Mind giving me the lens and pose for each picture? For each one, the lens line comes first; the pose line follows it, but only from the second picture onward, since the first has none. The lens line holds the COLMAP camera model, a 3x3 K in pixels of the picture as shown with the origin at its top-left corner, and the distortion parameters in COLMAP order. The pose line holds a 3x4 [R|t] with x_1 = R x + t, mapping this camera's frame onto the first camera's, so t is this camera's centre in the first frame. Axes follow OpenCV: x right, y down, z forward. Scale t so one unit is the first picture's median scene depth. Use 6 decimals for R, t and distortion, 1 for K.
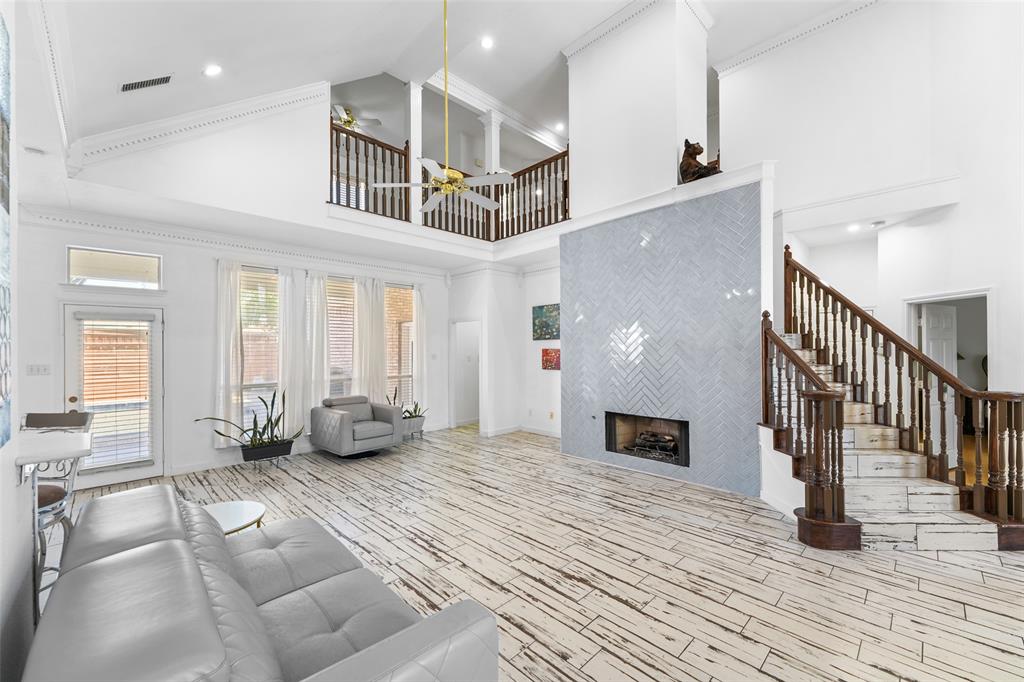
lens RADIAL K [[409.4, 0, 504.7], [0, 409.4, 350.0], [0, 0, 1]] dist [0.007847, -0.000207]
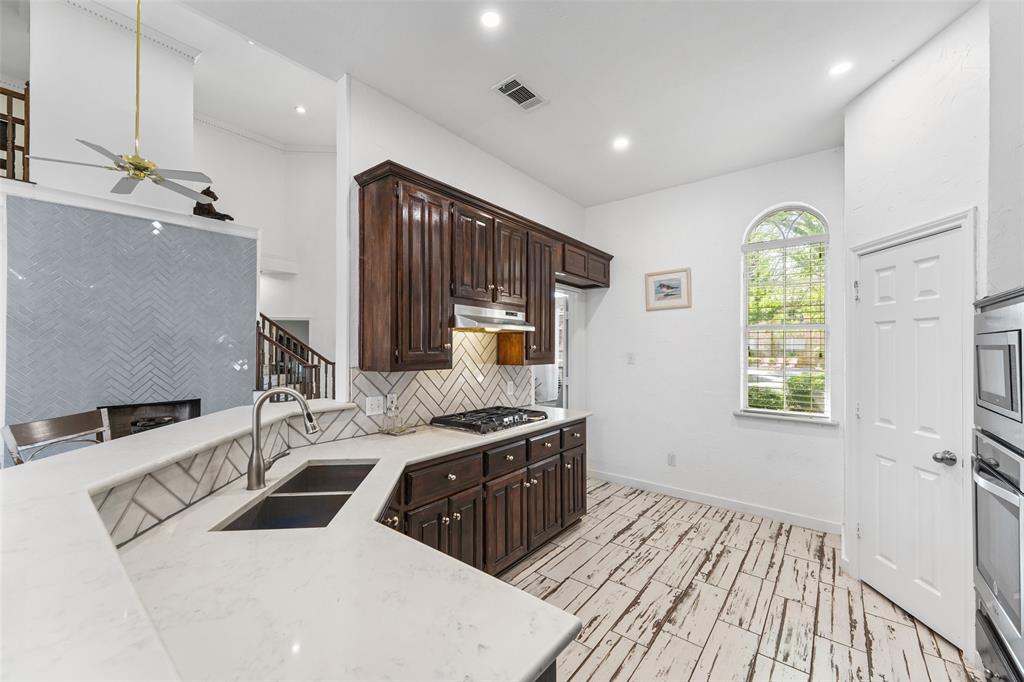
lens RADIAL K [[406.3, 0, 506.8], [0, 406.3, 342.7], [0, 0, 1]] dist [0.006393, -0.000449]
pose [[-0.113945, 0.019668, 0.993292, -0.967125], [0.002635, 0.999806, -0.019494, 0.024359], [-0.993484, 0.000396, -0.113975, 0.180642]]
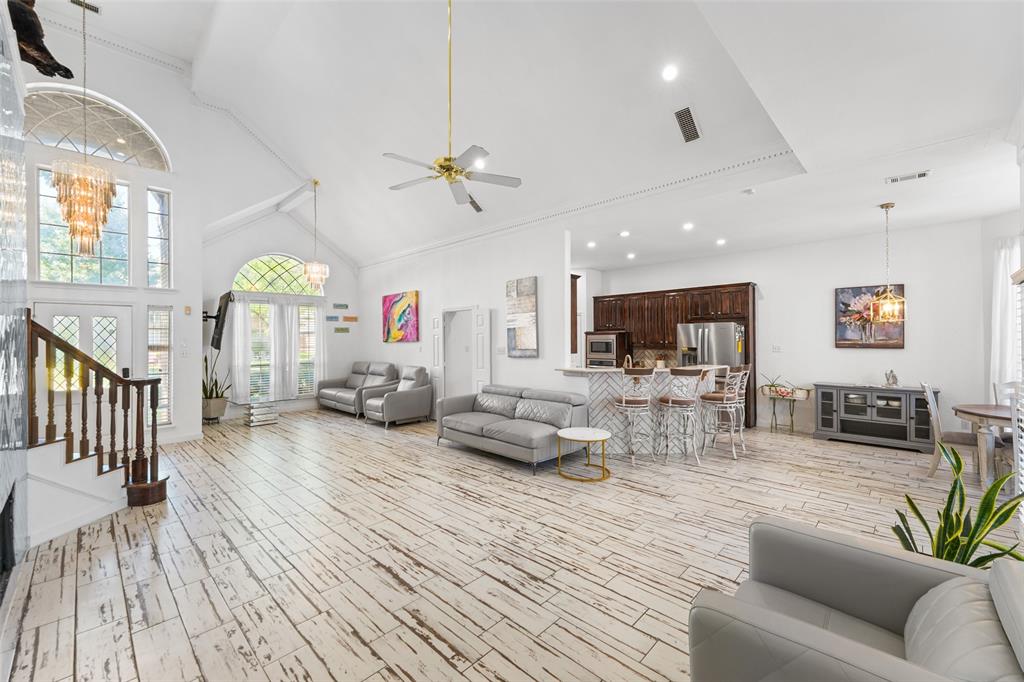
lens RADIAL K [[414.3, 0, 509.5], [0, 414.3, 339.3], [0, 0, 1]] dist [0.006531, -0.000123]
pose [[-0.999497, 0.015623, -0.027608, -0.200949], [0.015510, 0.999870, 0.004303, -0.003394], [0.027671, 0.003873, -0.999610, 1.591969]]
